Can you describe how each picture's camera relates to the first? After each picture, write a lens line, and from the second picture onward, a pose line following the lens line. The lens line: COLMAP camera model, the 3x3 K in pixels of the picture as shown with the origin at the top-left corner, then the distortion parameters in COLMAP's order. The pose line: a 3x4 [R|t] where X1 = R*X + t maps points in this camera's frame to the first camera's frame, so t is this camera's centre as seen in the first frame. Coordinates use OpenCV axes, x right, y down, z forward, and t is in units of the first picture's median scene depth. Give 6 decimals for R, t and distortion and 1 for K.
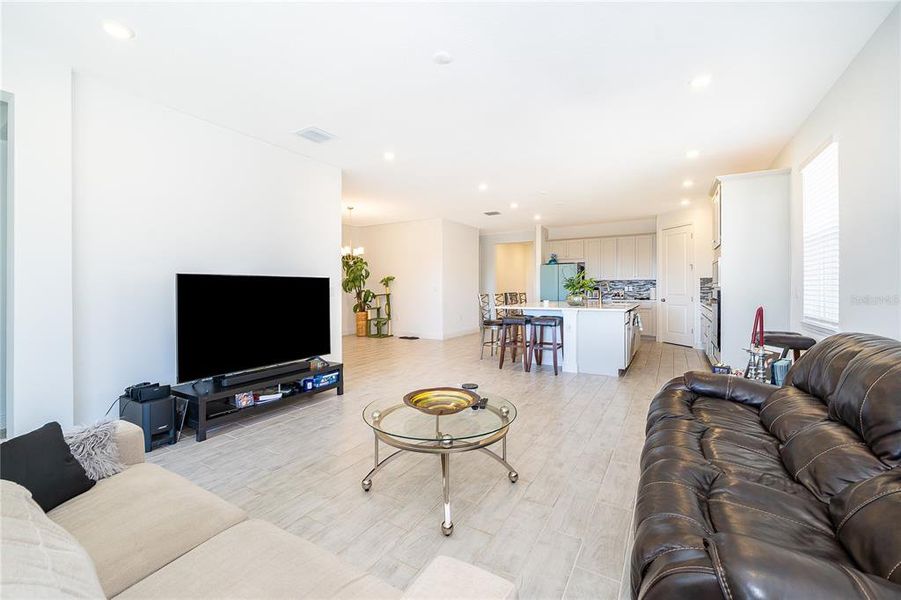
lens RADIAL K [[370.8, 0, 447.7], [0, 370.8, 286.6], [0, 0, 1]] dist [0.001218, 0.000095]
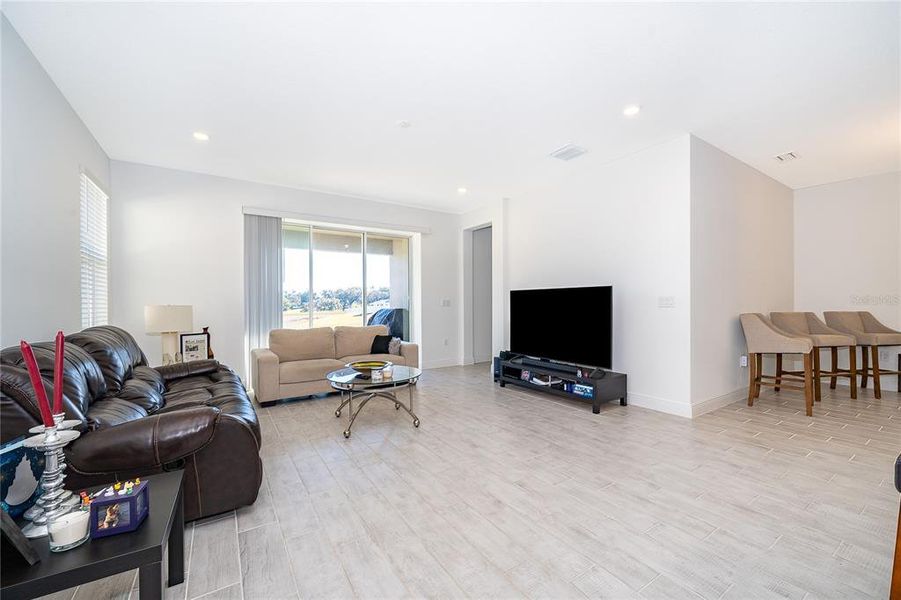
lens RADIAL K [[357.7, 0, 450.5], [0, 357.7, 300.0], [0, 0, 1]] dist [-0.000209, -0.000120]
pose [[-0.432666, -0.003784, -0.901546, 0.780442], [0.008008, 0.999936, -0.008040, 0.017343], [0.901519, -0.010698, -0.432608, 1.241624]]
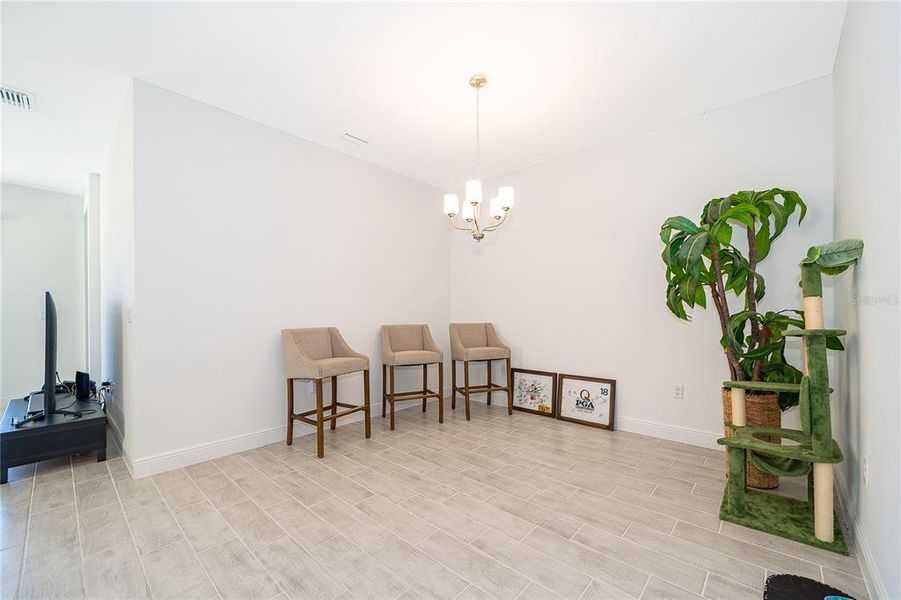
lens RADIAL K [[358.9, 0, 449.2], [0, 358.9, 307.3], [0, 0, 1]] dist [0.000625, -0.000055]
pose [[-0.193227, -0.002001, -0.981152, 0.202466], [0.006910, 0.999970, -0.003400, 0.010002], [0.981130, -0.007437, -0.193208, 2.113793]]
